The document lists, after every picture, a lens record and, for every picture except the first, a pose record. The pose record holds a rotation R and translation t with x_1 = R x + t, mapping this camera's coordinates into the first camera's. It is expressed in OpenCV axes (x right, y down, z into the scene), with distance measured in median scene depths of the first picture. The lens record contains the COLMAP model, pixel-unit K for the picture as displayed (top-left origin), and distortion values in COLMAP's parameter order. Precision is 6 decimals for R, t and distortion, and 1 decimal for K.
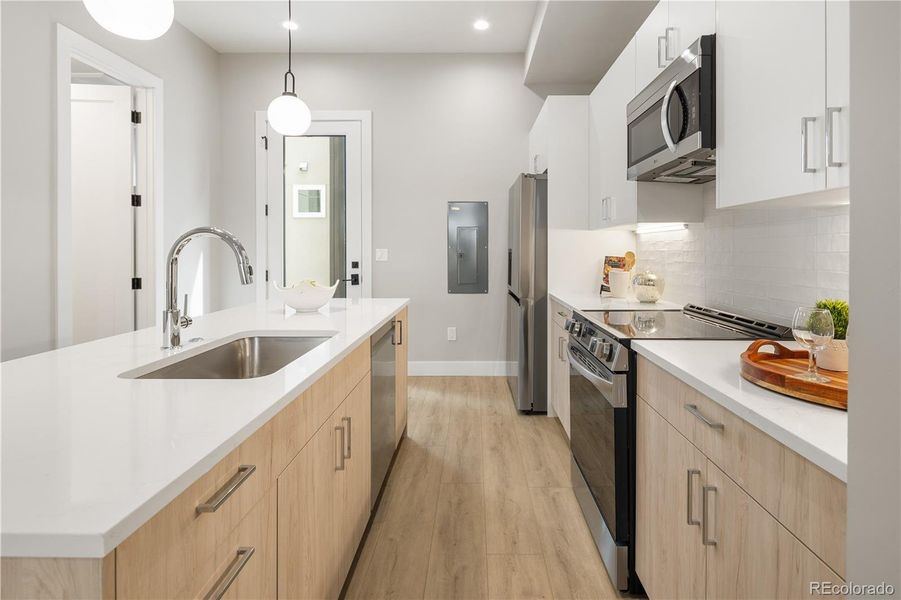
lens RADIAL K [[461.7, 0, 459.2], [0, 461.7, 265.9], [0, 0, 1]] dist [0.001505, -0.000684]
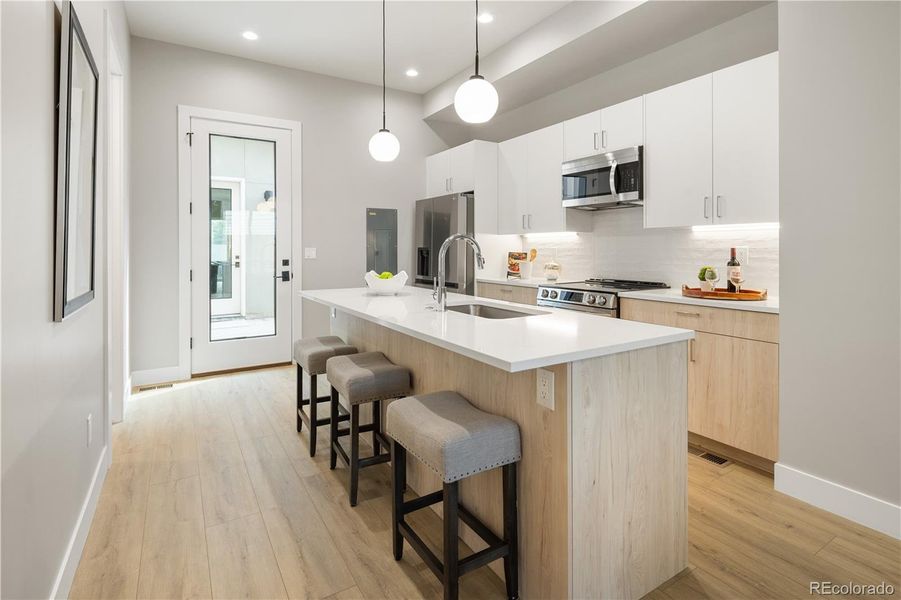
lens RADIAL K [[443.1, 0, 453.2], [0, 443.1, 261.9], [0, 0, 1]] dist [-0.007678, -0.001962]
pose [[0.833010, -0.018082, 0.552962, -0.633617], [0.021889, 0.999760, -0.000283, 0.006617], [-0.552824, 0.012340, 0.833207, -0.102963]]
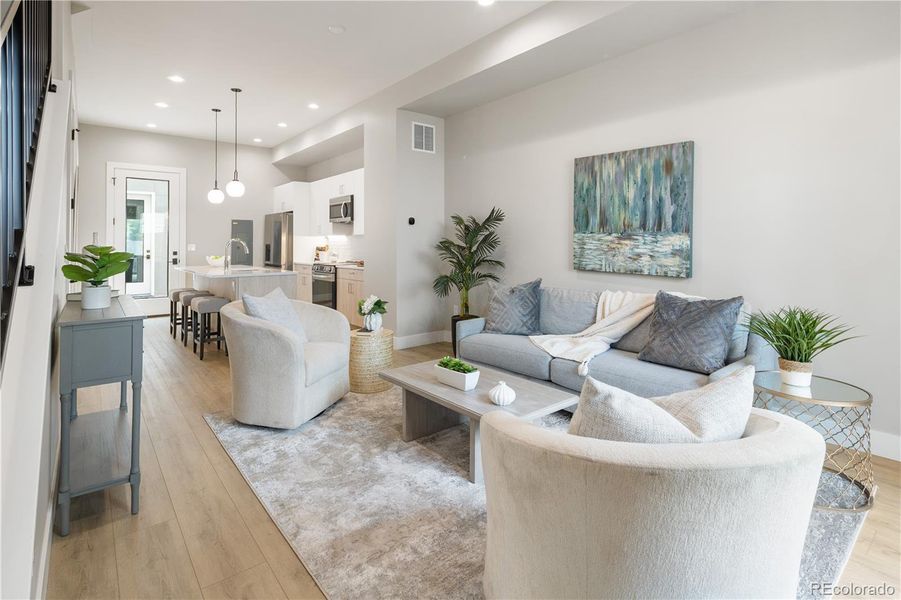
lens RADIAL K [[443.1, 0, 453.4], [0, 443.1, 246.9], [0, 0, 1]] dist [-0.007678, -0.001962]
pose [[0.750401, -0.006514, 0.660950, -0.737205], [0.027735, 0.999381, -0.021639, 0.054114], [-0.660400, 0.034569, 0.750118, -1.348805]]
